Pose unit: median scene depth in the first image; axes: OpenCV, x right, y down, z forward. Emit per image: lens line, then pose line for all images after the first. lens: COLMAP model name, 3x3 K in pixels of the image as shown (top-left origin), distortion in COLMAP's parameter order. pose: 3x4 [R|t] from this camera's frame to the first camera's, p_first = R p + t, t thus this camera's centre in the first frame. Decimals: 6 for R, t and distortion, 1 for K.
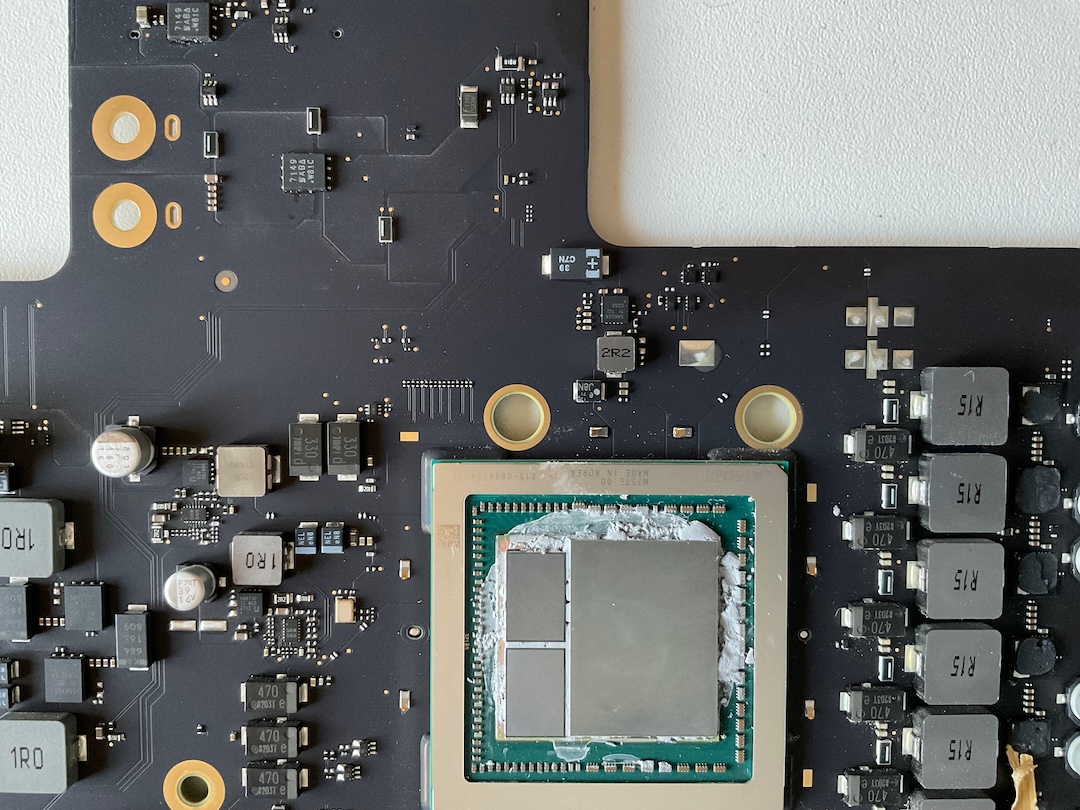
lens RADIAL K [[926.5, 0, 540.0], [0, 926.5, 405.0], [0, 0, 1]] dist [-0.006502, -0.011322]
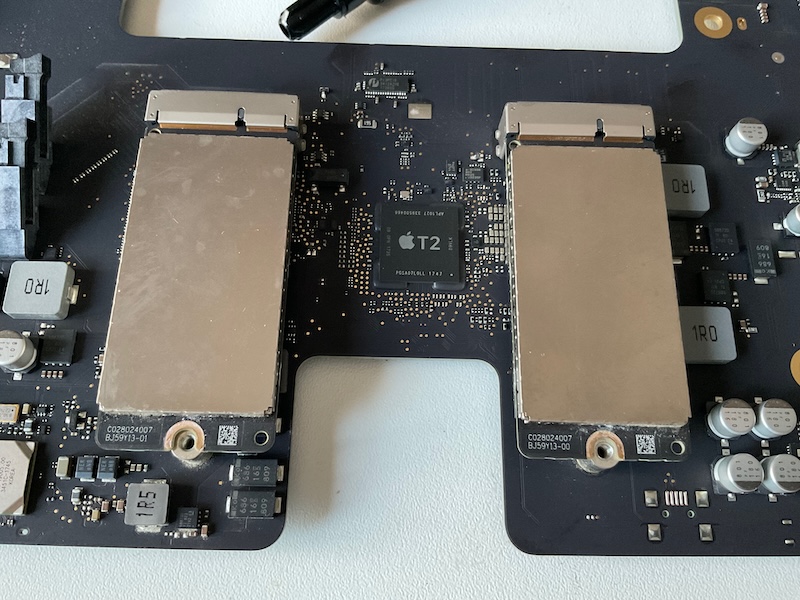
lens RADIAL K [[686.3, 0, 400.0], [0, 686.3, 300.0], [0, 0, 1]] dist [-0.006502, -0.011322]
pose [[0.999573, 0.018501, 0.022601, -1.024590], [-0.009012, 0.931396, -0.363895, 0.705694], [-0.027783, 0.363536, 0.931166, 0.057951]]
